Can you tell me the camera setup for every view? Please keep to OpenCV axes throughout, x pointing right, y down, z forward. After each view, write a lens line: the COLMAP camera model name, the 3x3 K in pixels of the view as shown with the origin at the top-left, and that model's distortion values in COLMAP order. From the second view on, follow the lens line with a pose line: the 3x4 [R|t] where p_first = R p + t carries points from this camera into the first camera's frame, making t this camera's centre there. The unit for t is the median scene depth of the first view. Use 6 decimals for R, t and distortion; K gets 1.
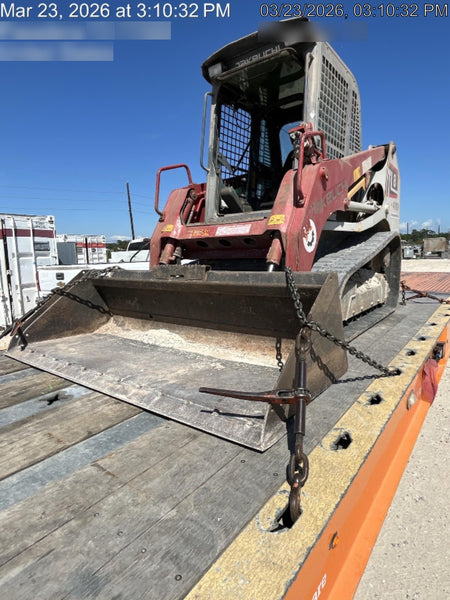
lens RADIAL K [[349.2, 0, 225.0], [0, 349.2, 300.0], [0, 0, 1]] dist [-0.007143, -0.000671]
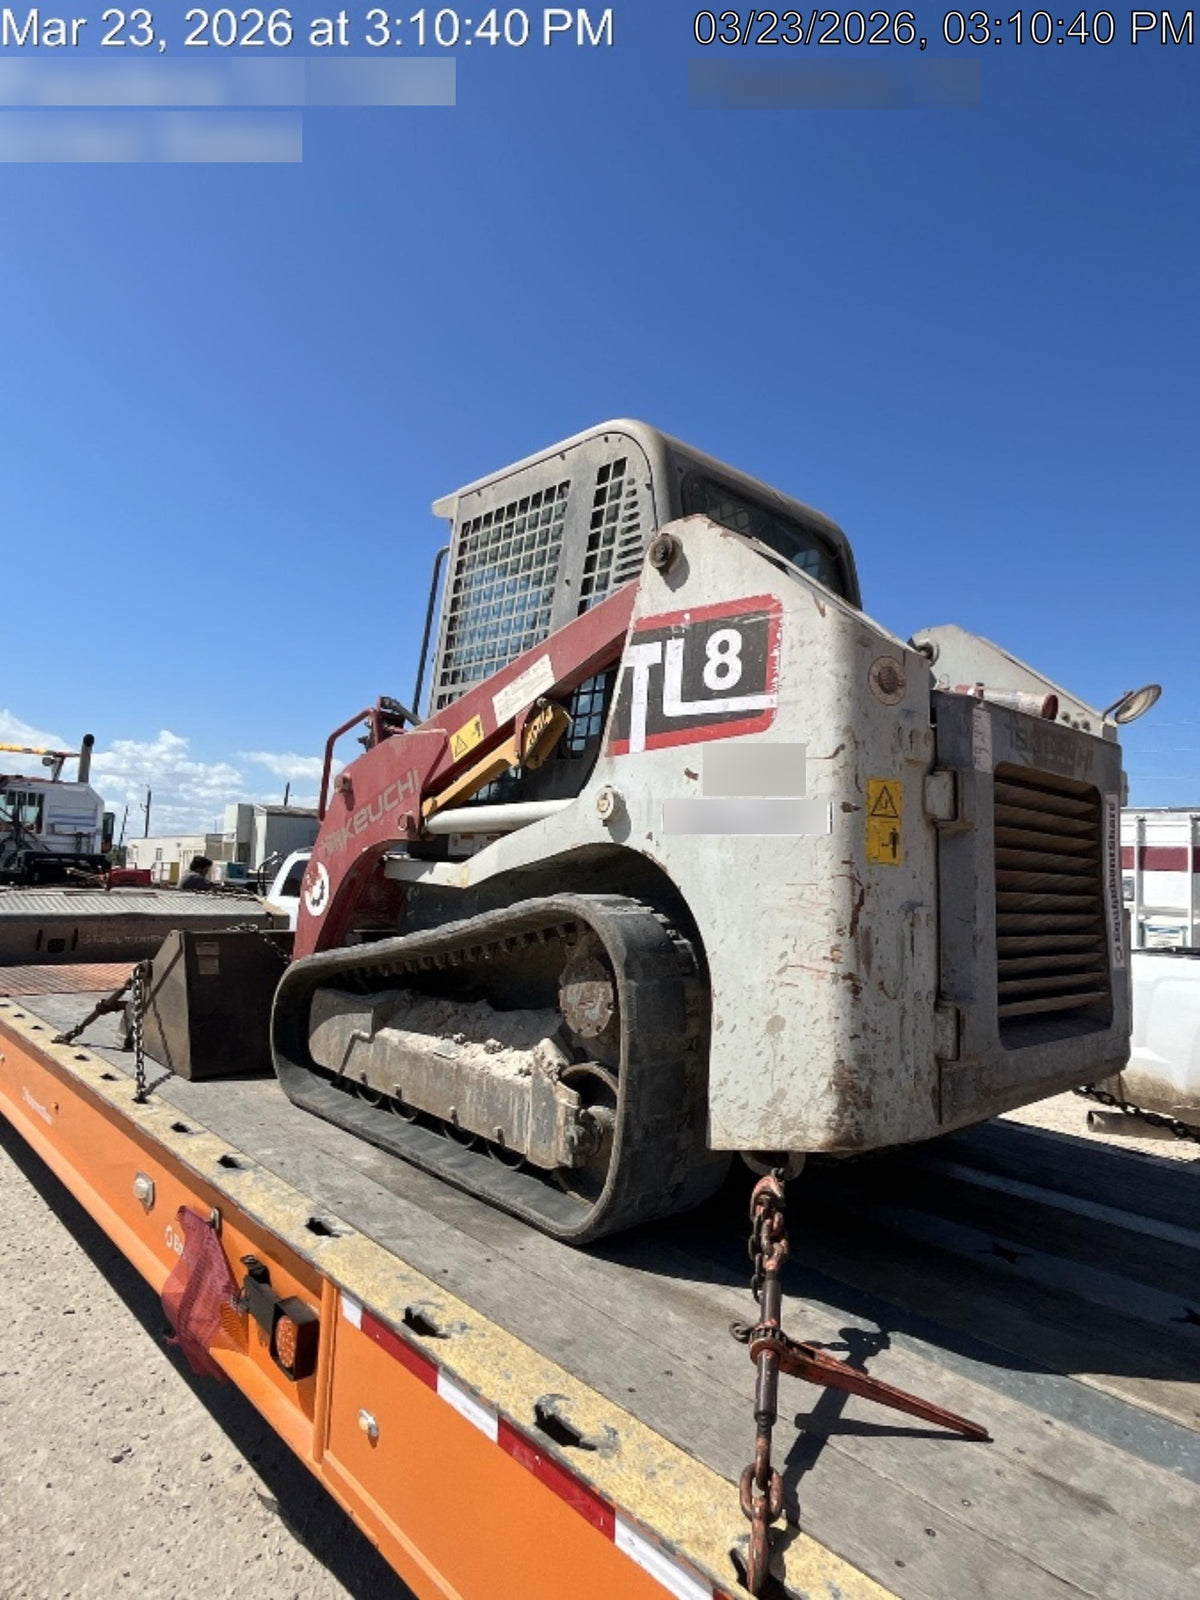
lens RADIAL K [[931.3, 0, 600.0], [0, 931.3, 800.0], [0, 0, 1]] dist [-0.007143, -0.000671]
pose [[-0.169042, -0.054216, -0.984117, 1.596981], [-0.175394, 0.984203, -0.024094, -0.346711], [0.969877, 0.168535, -0.175881, 1.564957]]
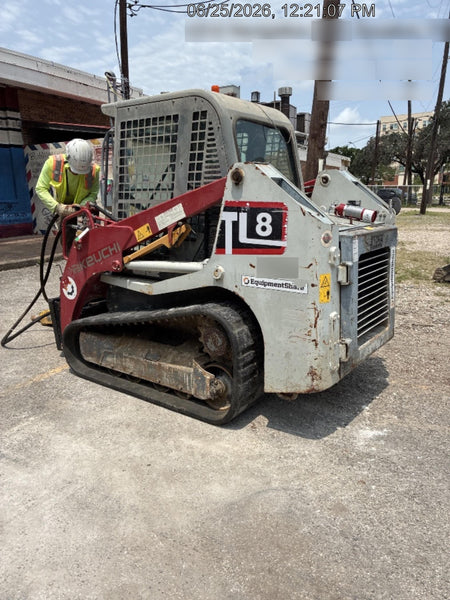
lens RADIAL K [[468.1, 0, 225.0], [0, 468.1, 300.0], [0, 0, 1]] dist [0.011661, -0.000520]
pose [[0.027256, 0.246988, -0.968635, 1.888576], [-0.121071, 0.962677, 0.242062, -0.602293], [0.992270, 0.110676, 0.056142, 1.364115]]
